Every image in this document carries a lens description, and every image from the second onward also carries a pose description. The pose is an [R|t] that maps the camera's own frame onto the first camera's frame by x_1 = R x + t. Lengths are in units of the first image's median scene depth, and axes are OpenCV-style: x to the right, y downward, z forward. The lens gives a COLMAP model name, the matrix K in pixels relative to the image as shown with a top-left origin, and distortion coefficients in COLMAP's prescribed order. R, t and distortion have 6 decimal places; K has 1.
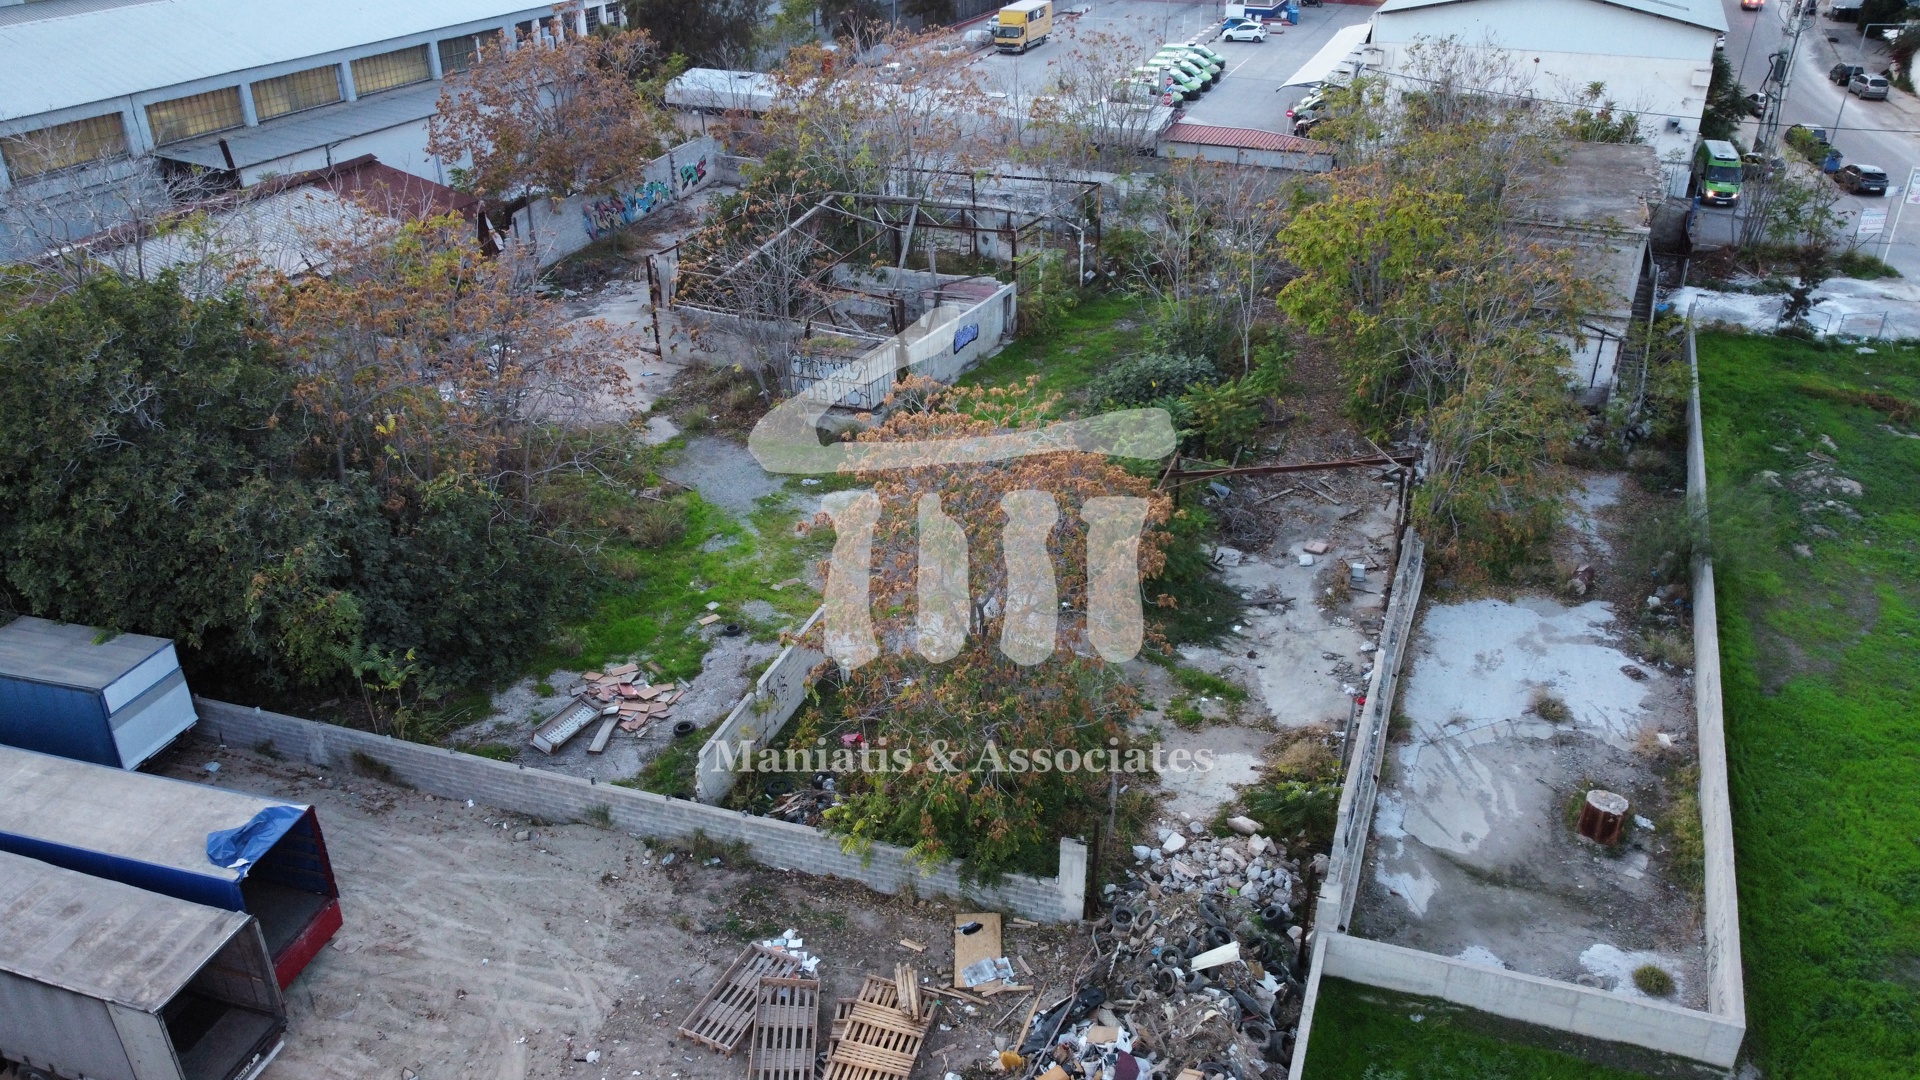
lens RADIAL K [[1453.2, 0, 955.0], [0, 1453.2, 538.9], [0, 0, 1]] dist [0.003371, -0.004455]
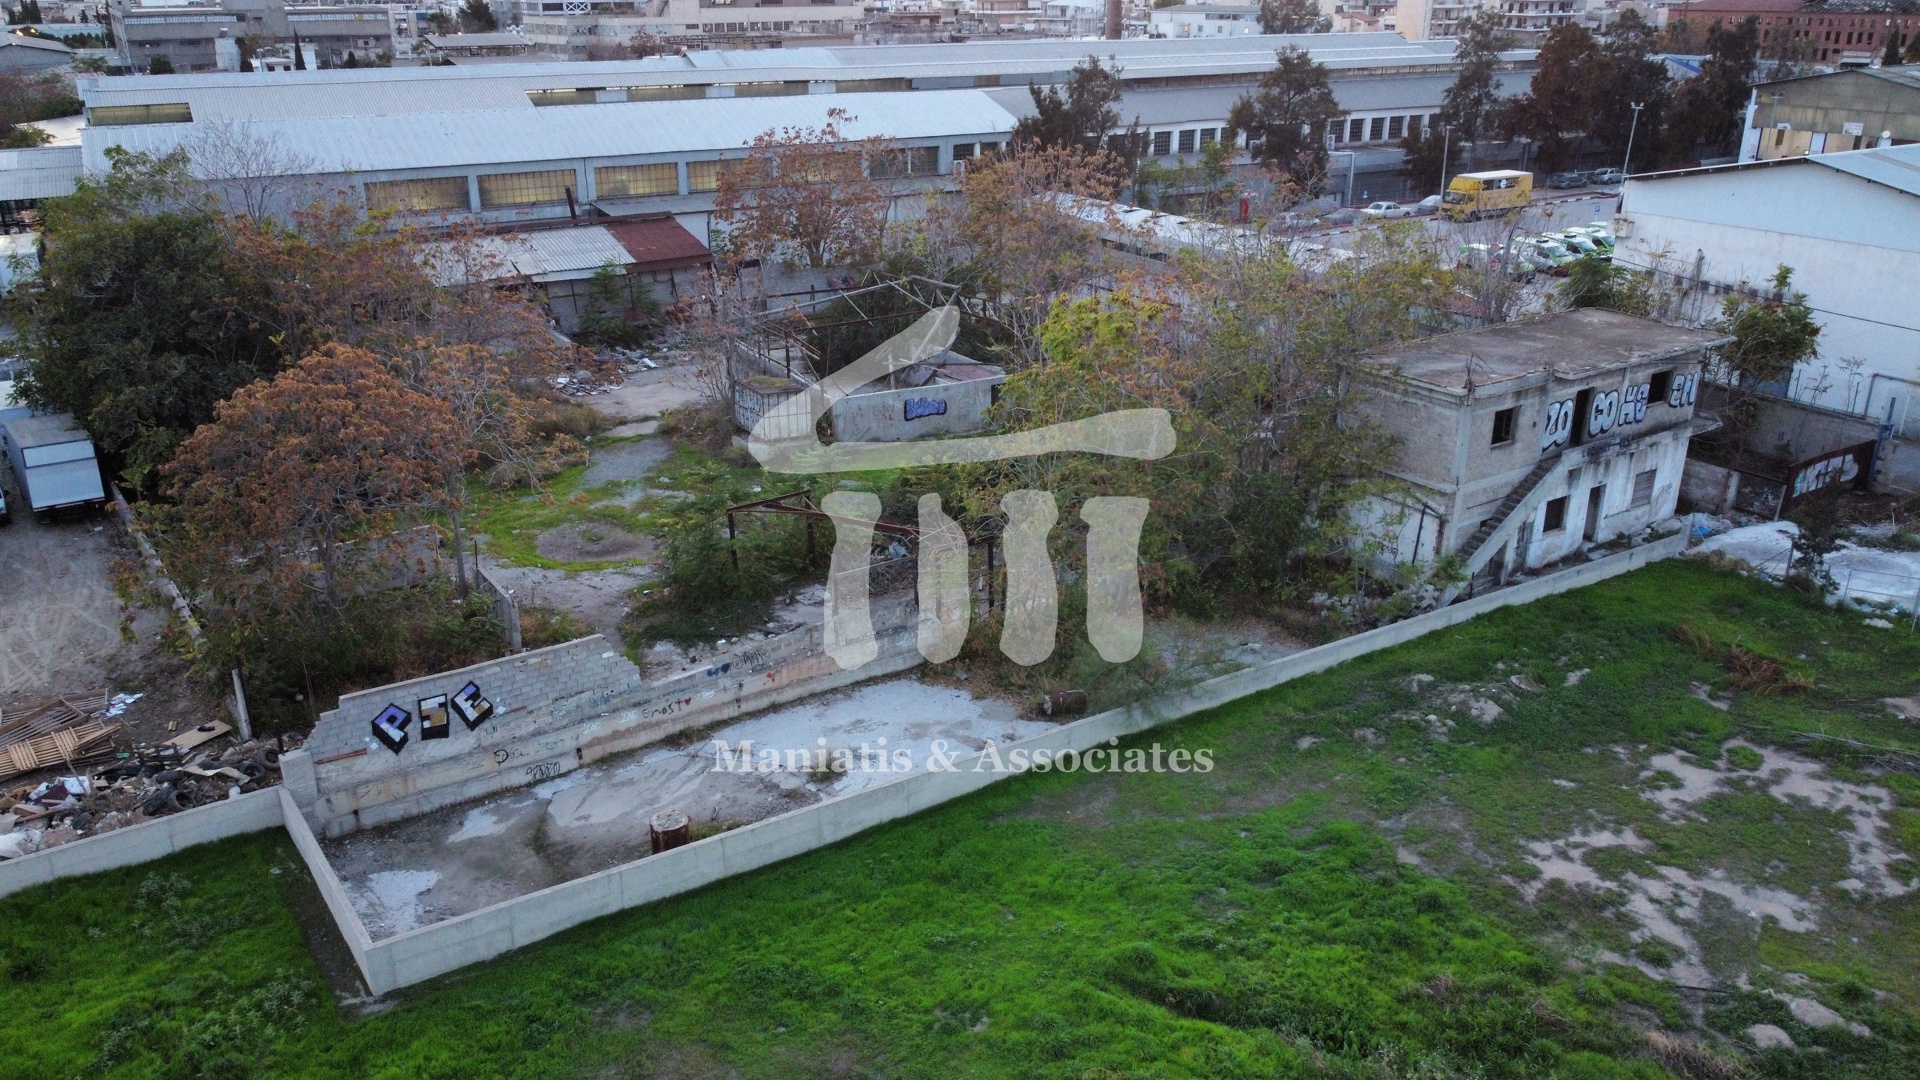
lens RADIAL K [[1455.3, 0, 959.4], [0, 1455.3, 539.2], [0, 0, 1]] dist [-0.006901, 0.003288]
pose [[0.812985, 0.213154, -0.541867, 1.018659], [-0.275678, 0.960585, -0.035747, -0.023532], [0.512890, 0.178443, 0.839703, 0.204259]]
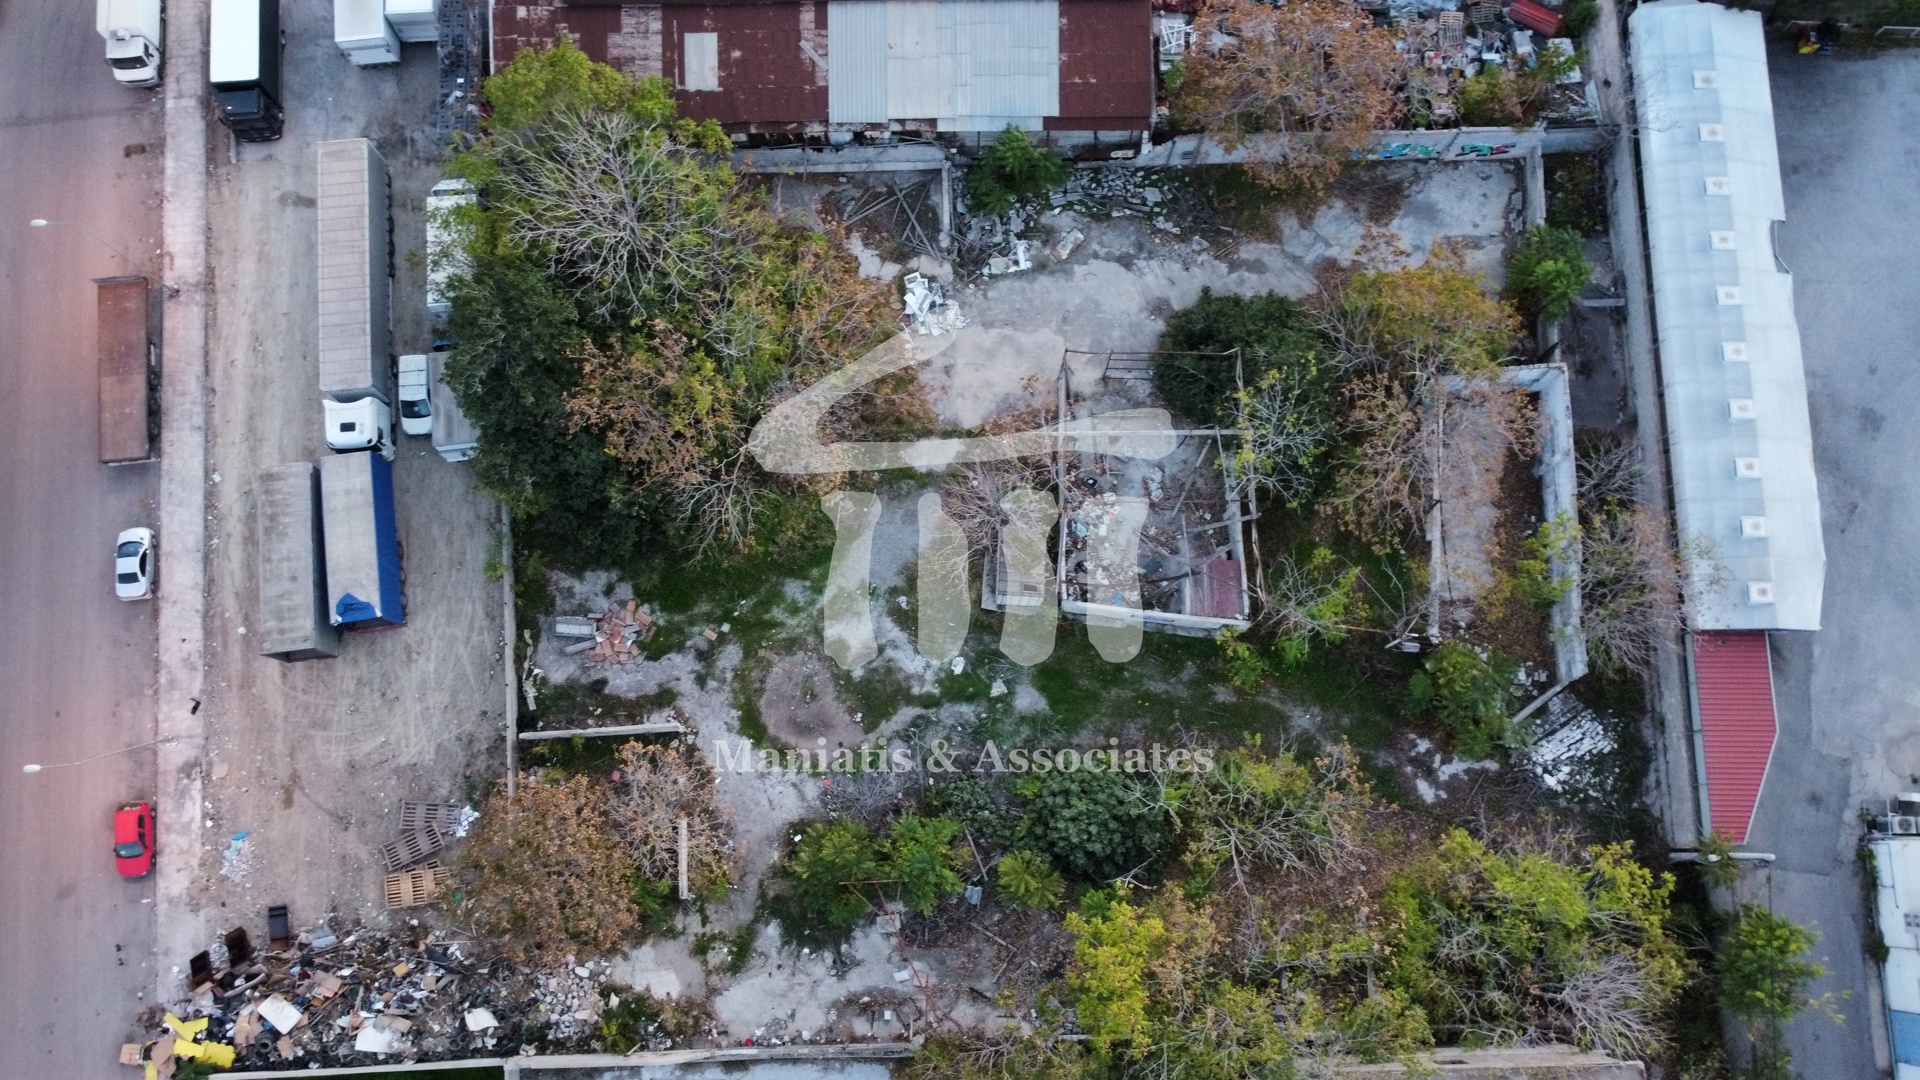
lens RADIAL K [[1446.9, 0, 955.8], [0, 1446.9, 543.0], [0, 0, 1]] dist [0.007646, -0.008637]
pose [[0.389691, 0.902136, -0.185183, 0.168719], [-0.441220, 0.359385, 0.822294, -1.669260], [0.808373, -0.238734, 0.538089, 0.439050]]
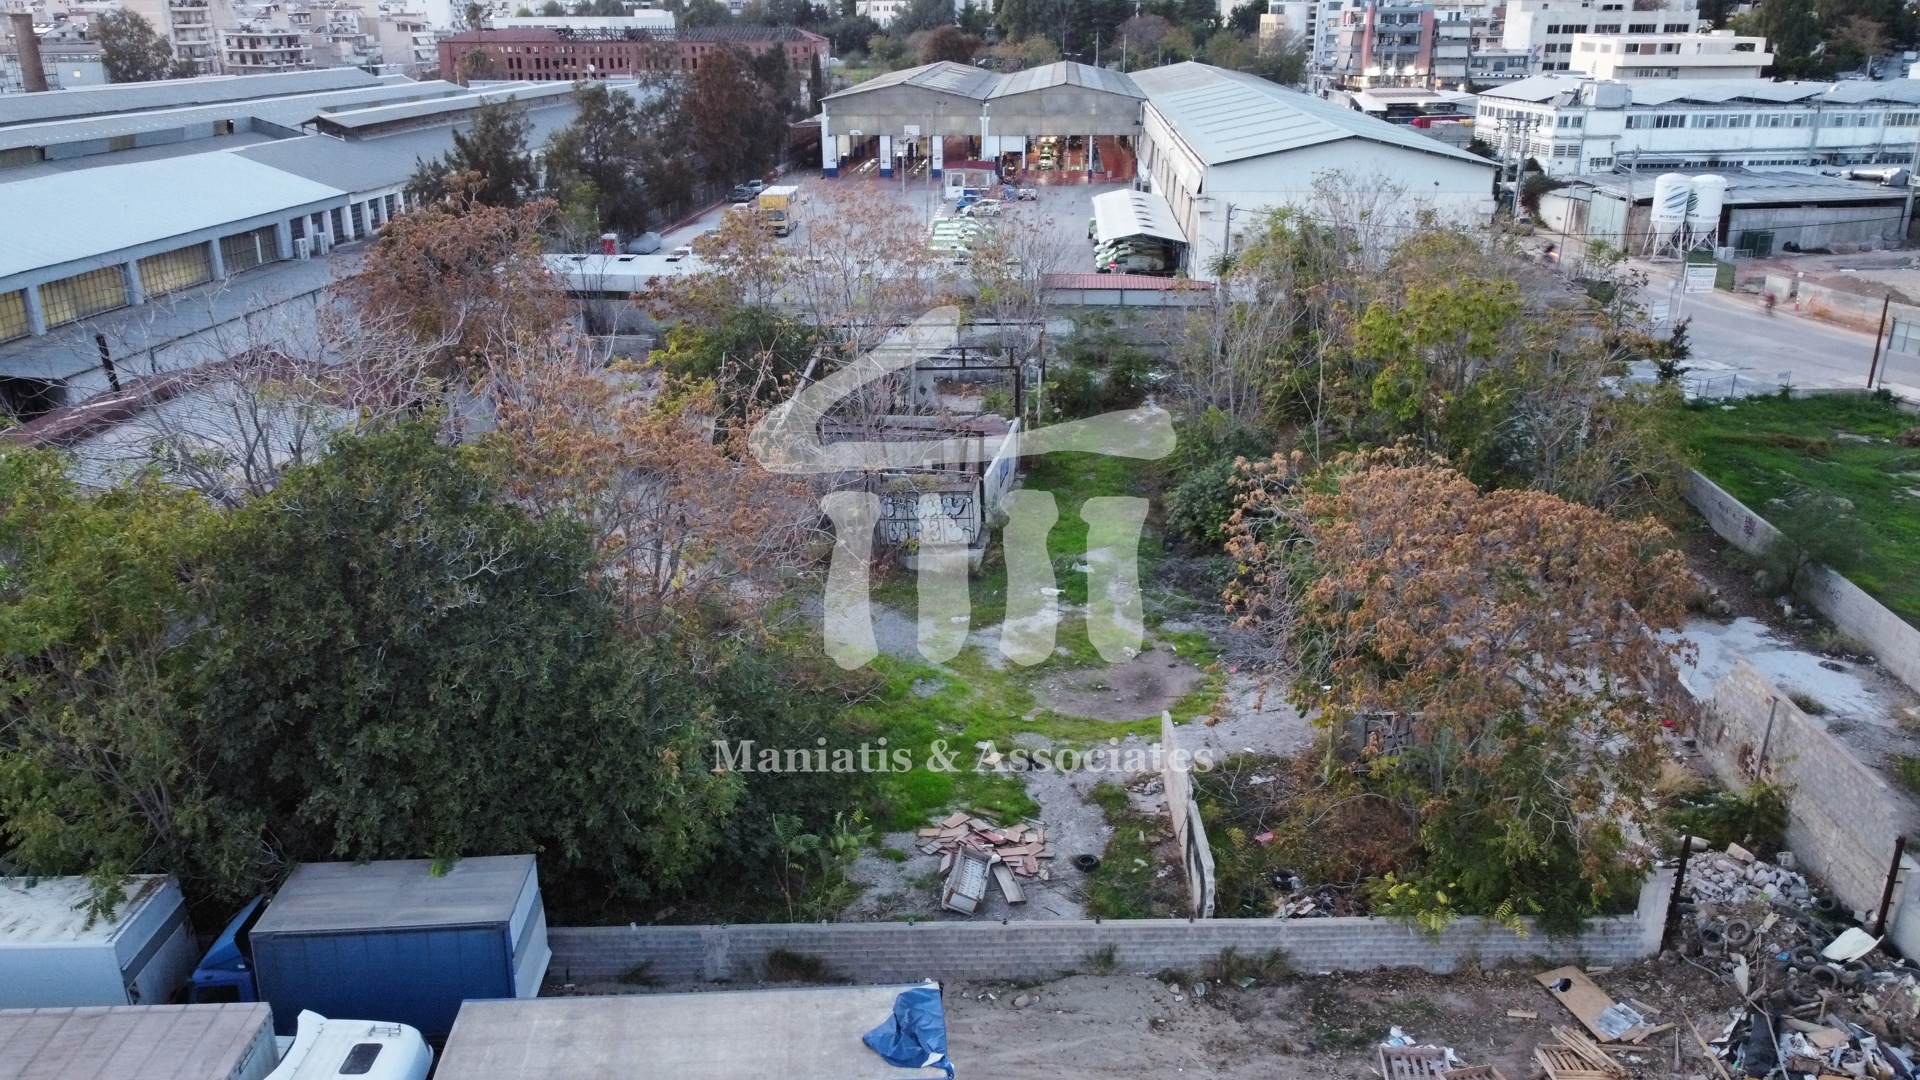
lens RADIAL K [[1446.9, 0, 955.8], [0, 1446.9, 543.0], [0, 0, 1]] dist [0.007646, -0.008637]
pose [[0.946138, -0.110645, 0.304270, -0.530181], [0.151465, 0.981874, -0.113936, 0.026135], [-0.286148, 0.153886, 0.945748, 0.142629]]
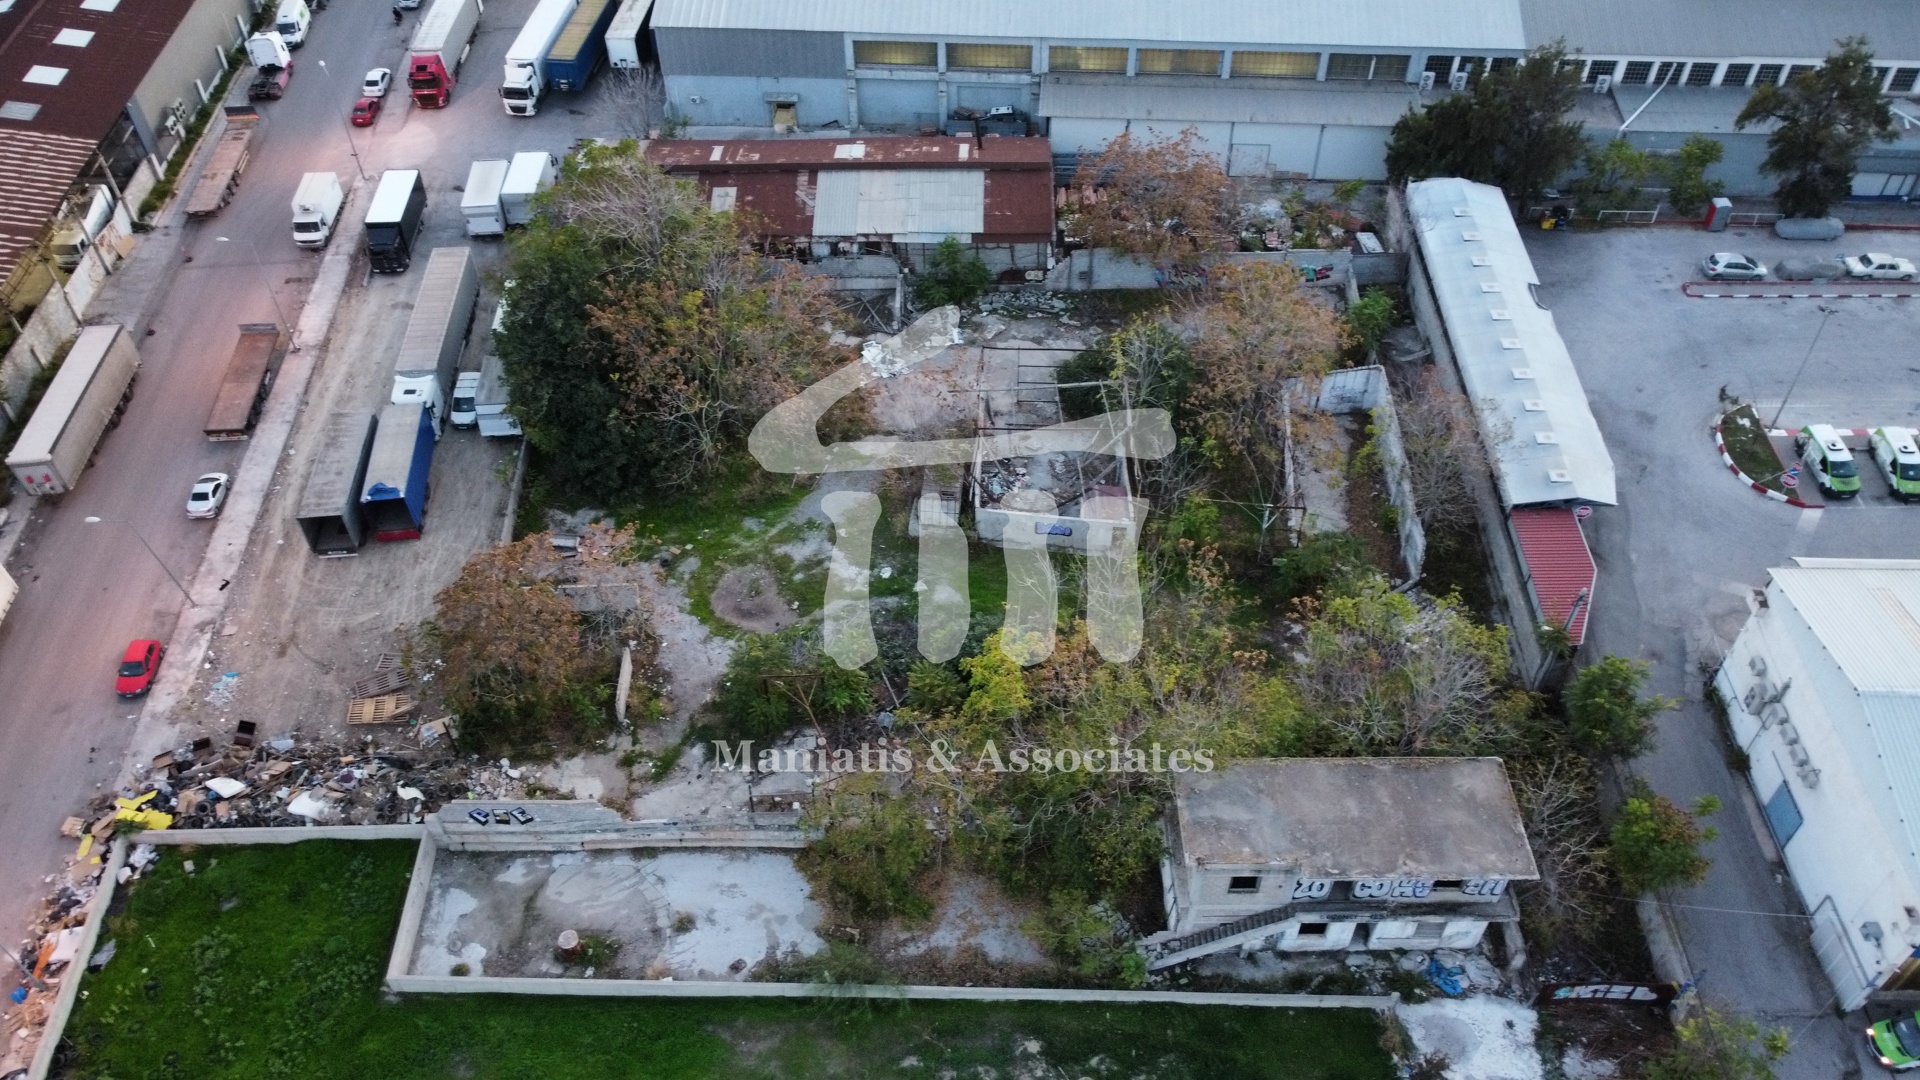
lens RADIAL K [[1452.4, 0, 957.3], [0, 1452.4, 538.3], [0, 0, 1]] dist [0.005610, -0.006060]
pose [[0.362358, 0.667248, -0.650751, 1.378361], [-0.434565, 0.738617, 0.515363, -1.270586], [0.824531, 0.096048, 0.557606, 0.288713]]
